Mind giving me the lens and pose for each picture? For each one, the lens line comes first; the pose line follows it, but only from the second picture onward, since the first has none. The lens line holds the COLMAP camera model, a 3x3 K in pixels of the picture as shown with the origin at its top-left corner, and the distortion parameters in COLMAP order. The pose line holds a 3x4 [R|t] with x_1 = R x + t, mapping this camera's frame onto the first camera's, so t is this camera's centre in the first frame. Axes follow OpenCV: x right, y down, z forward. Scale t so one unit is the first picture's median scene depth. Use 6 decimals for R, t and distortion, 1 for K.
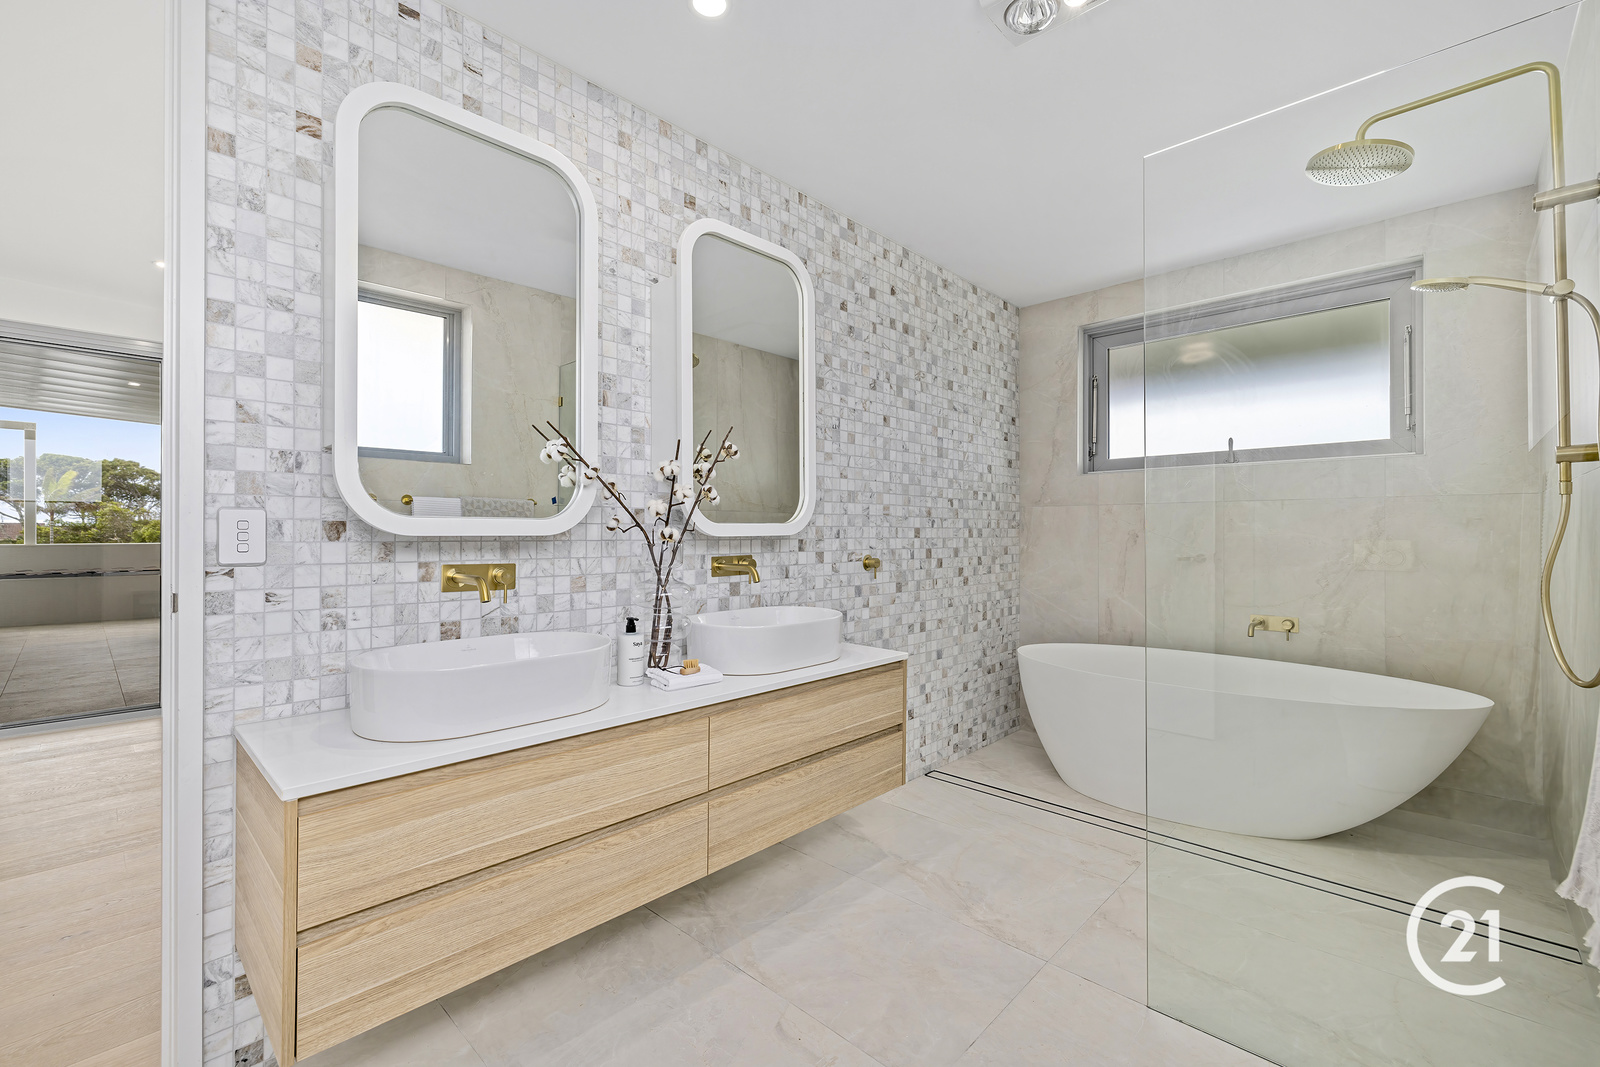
lens RADIAL K [[680.5, 0, 788.2], [0, 680.5, 531.8], [0, 0, 1]] dist [-0.003313, -0.000410]
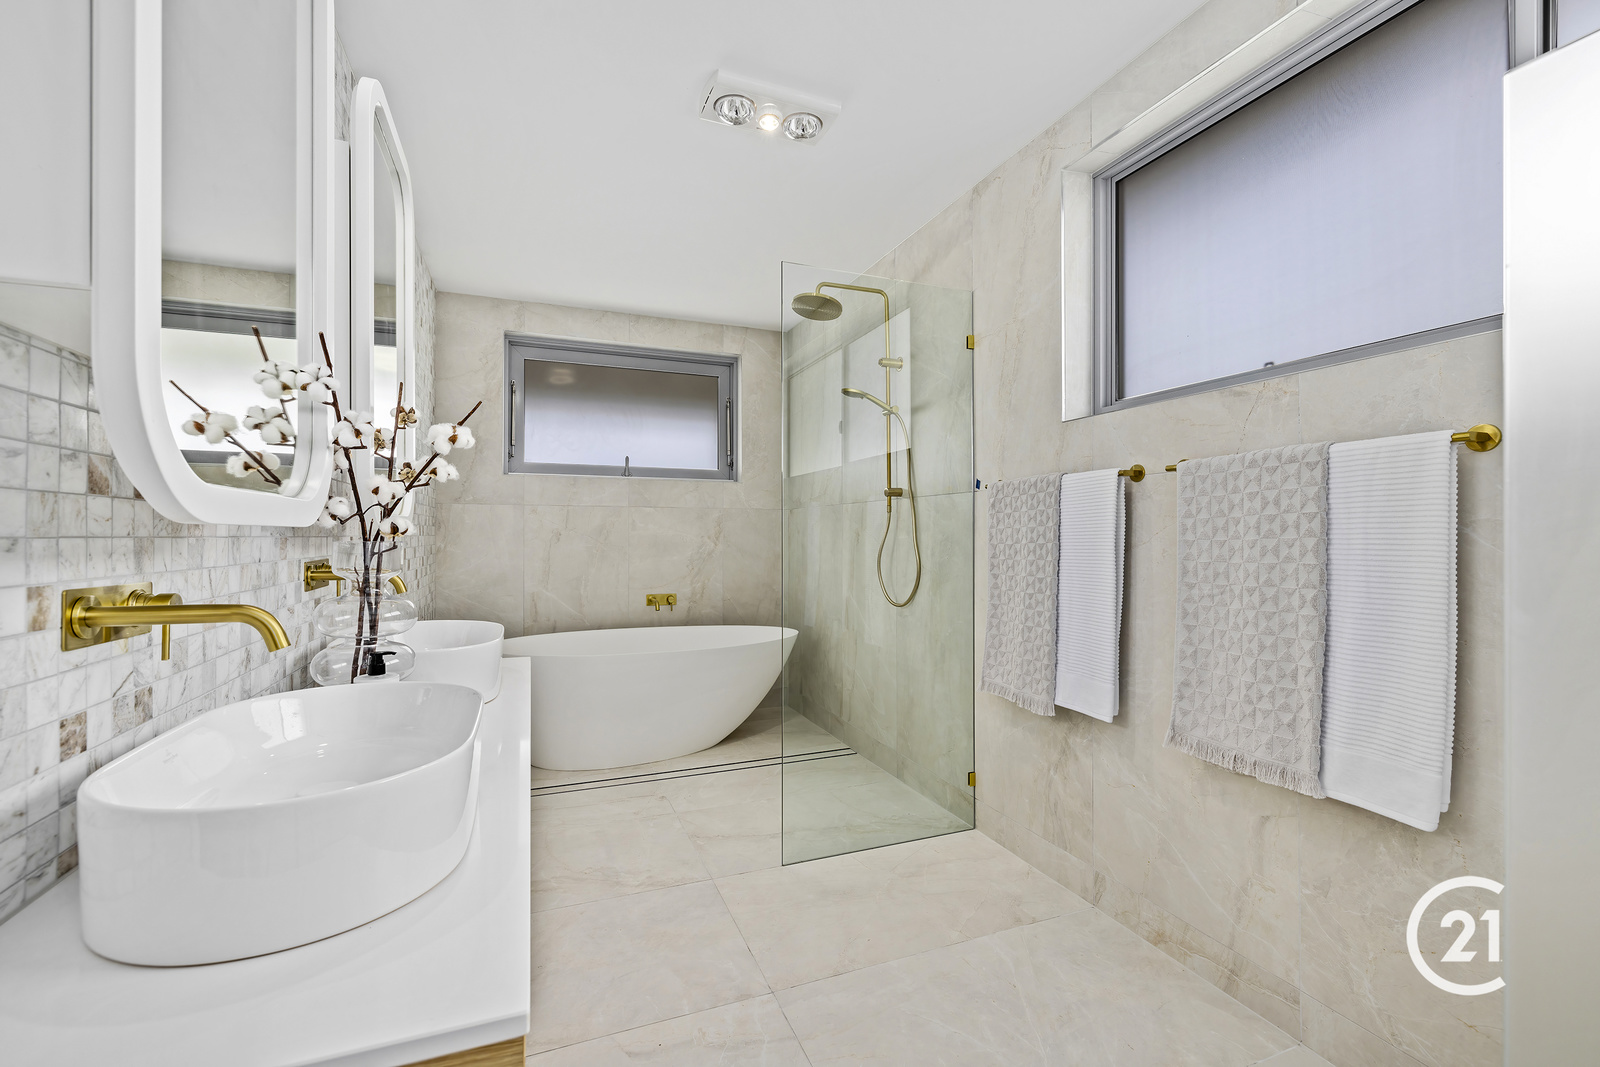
lens RADIAL K [[680.5, 0, 789.3], [0, 680.5, 536.0], [0, 0, 1]] dist [-0.003313, -0.000410]
pose [[0.413858, -0.000332, 0.910342, -0.434235], [-0.004573, 0.999987, 0.002444, 0.006077], [-0.910330, -0.005175, 0.413851, 0.234684]]
